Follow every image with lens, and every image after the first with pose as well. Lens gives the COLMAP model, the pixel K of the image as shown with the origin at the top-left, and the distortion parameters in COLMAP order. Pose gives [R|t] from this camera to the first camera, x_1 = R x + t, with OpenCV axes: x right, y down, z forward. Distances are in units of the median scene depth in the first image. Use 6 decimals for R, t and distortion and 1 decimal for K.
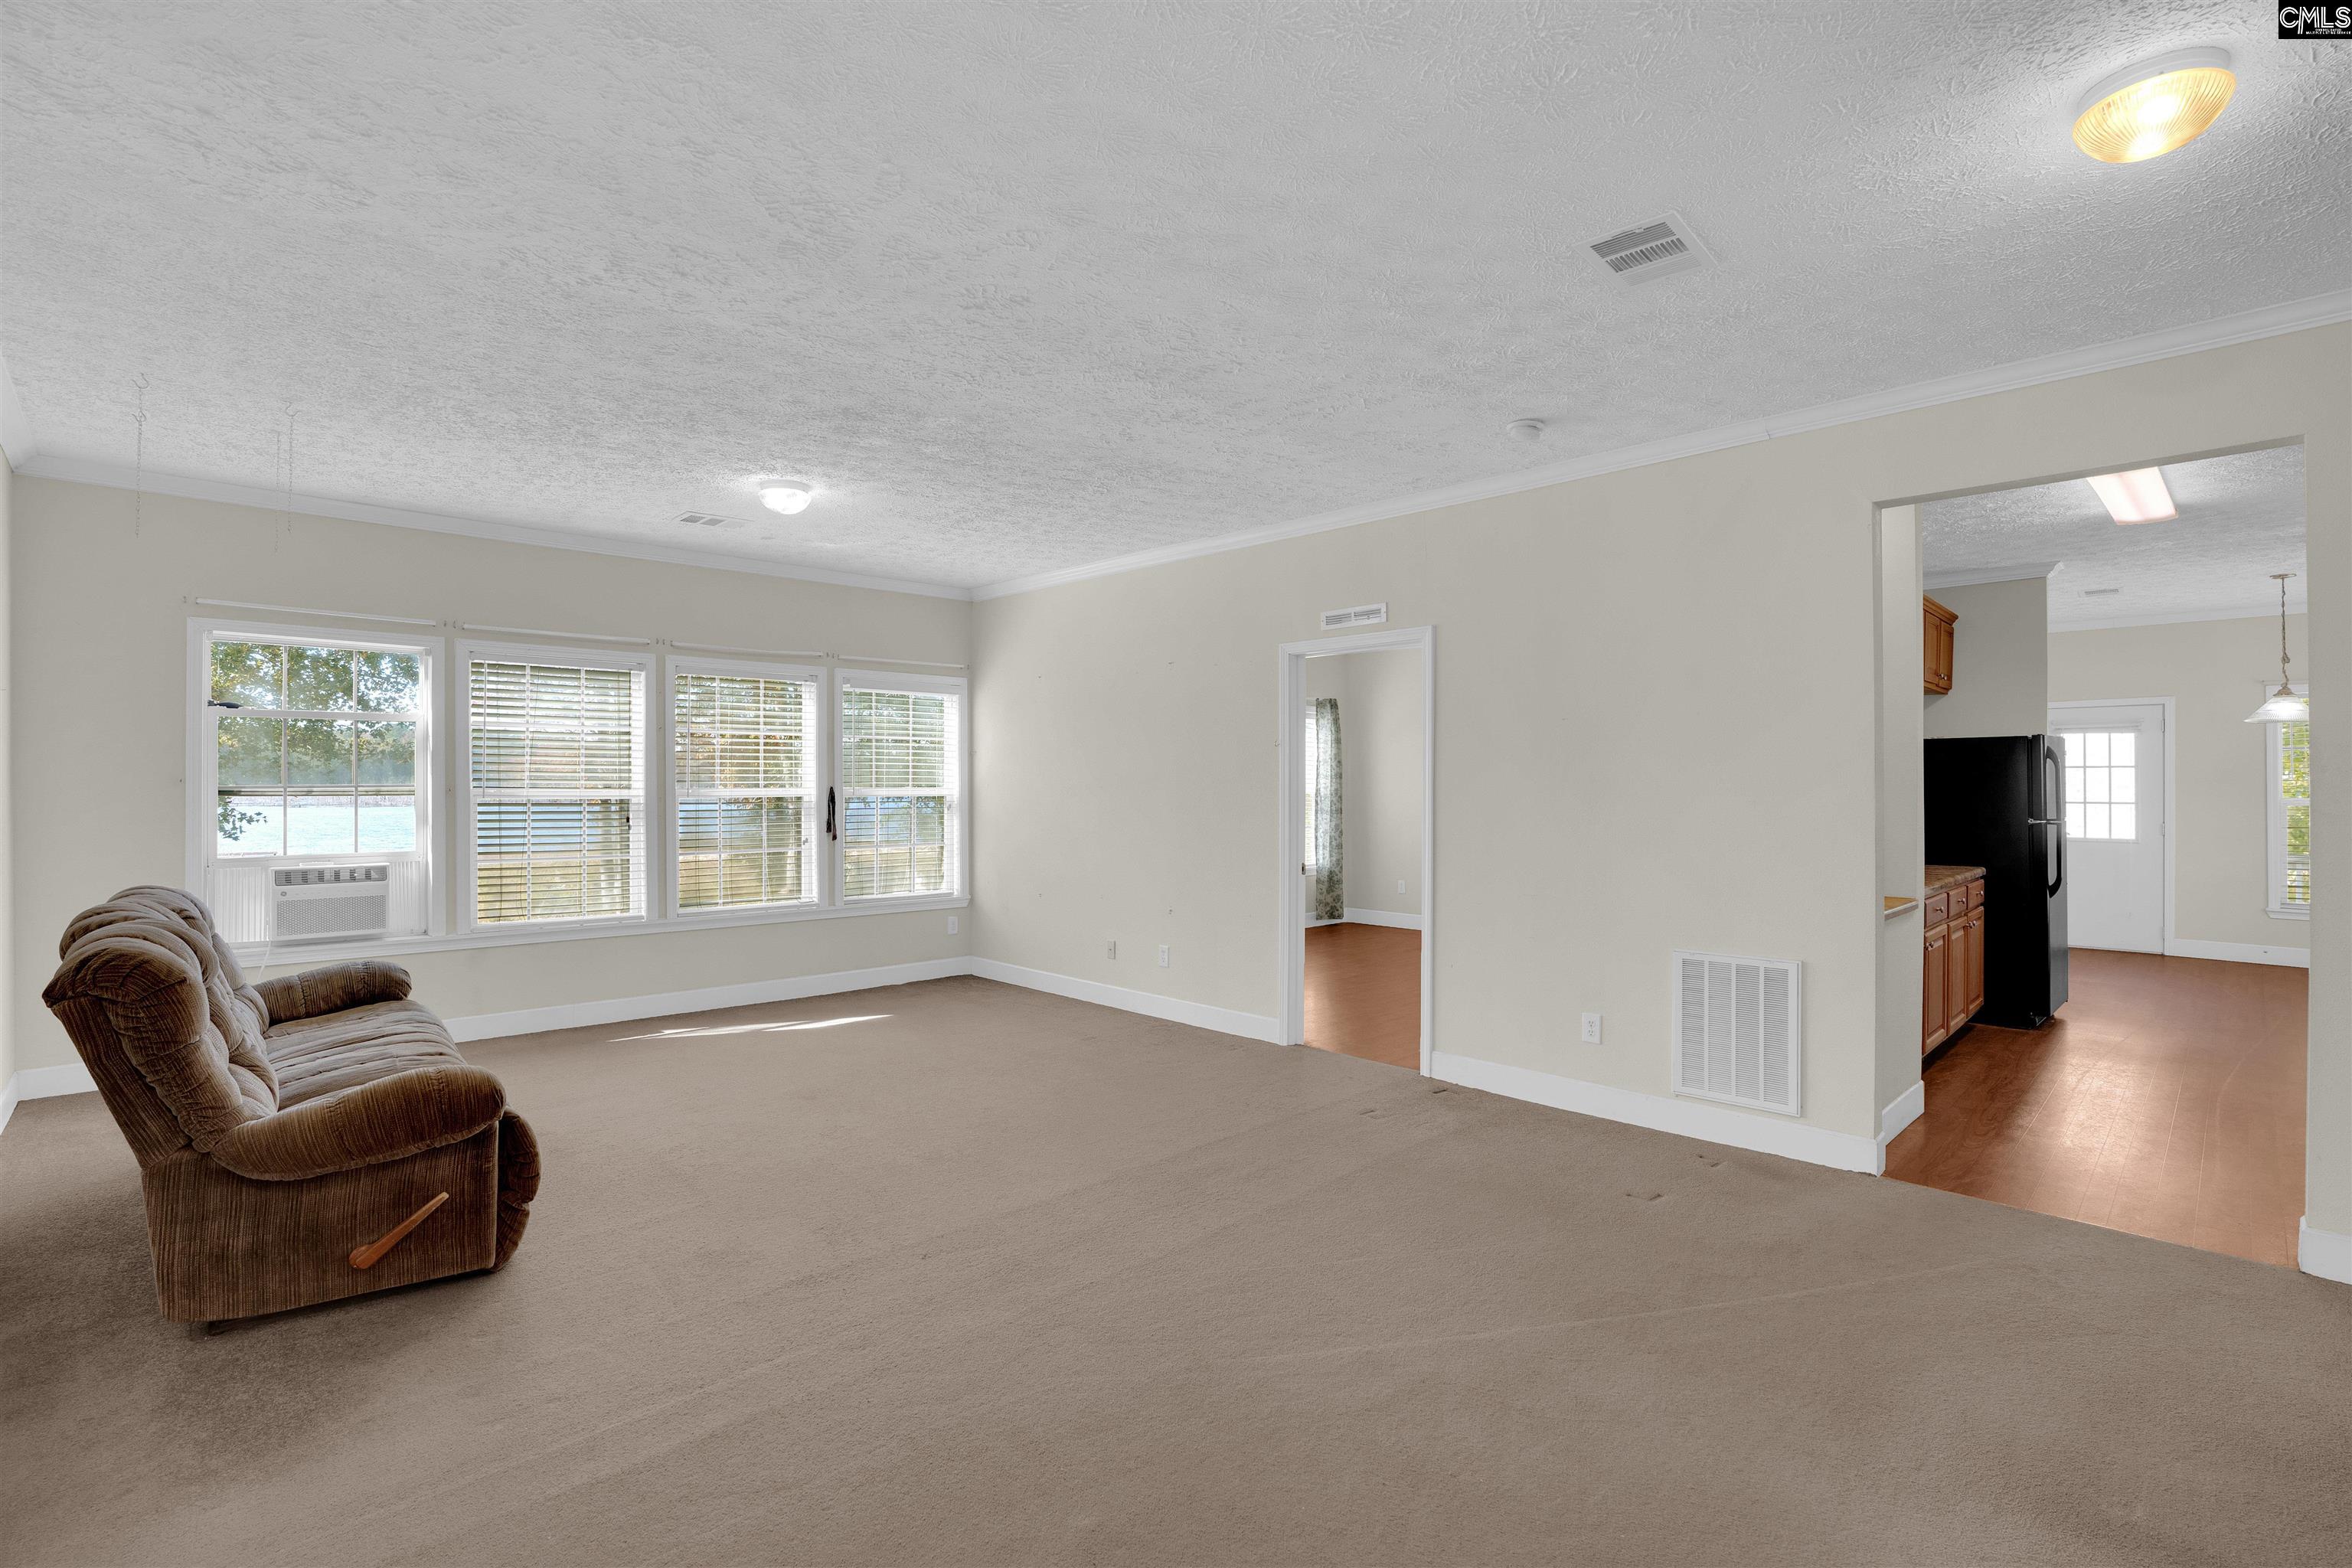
lens RADIAL K [[1100.3, 0, 1176.0], [0, 1100.3, 784.0], [0, 0, 1]] dist [-0.050017, 0.016184]
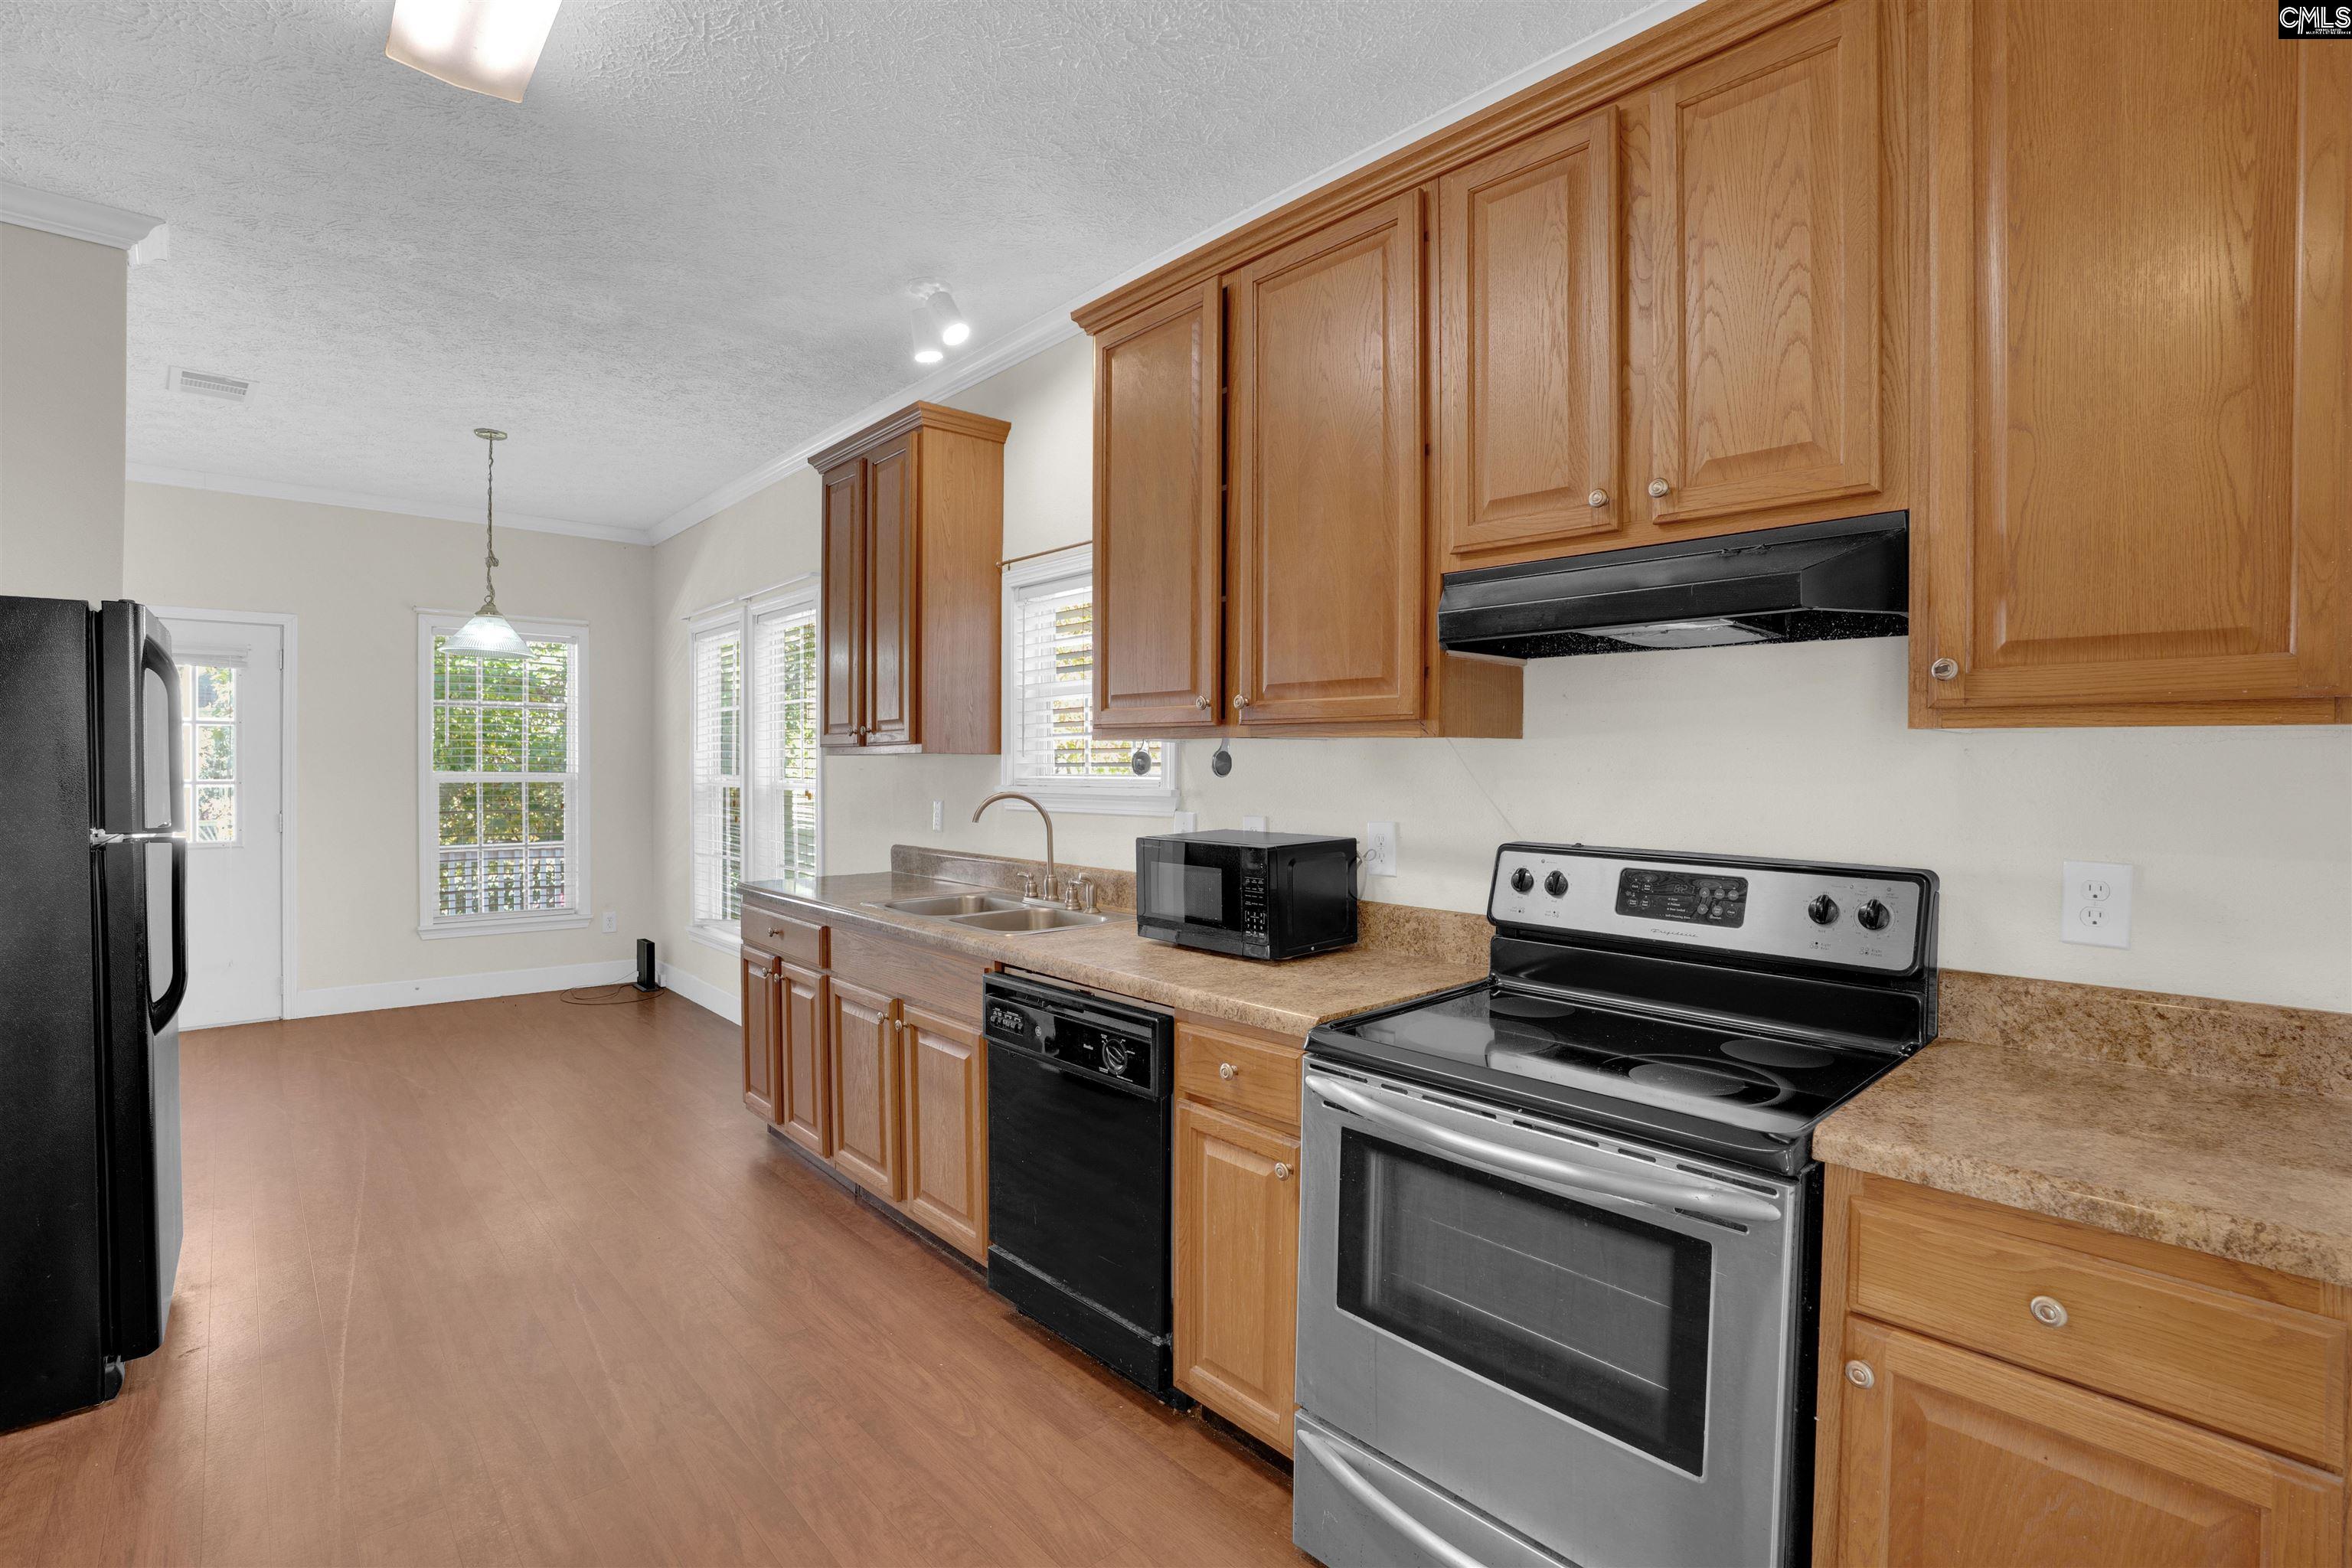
lens RADIAL K [[1095.3, 0, 1179.1], [0, 1095.3, 765.1], [0, 0, 1]] dist [-0.063972, 0.020932]
pose [[0.048651, -0.001234, 0.998815, 0.453917], [-0.002768, 0.999995, 0.001370, 0.008820], [-0.998812, -0.002831, 0.048648, 0.608414]]
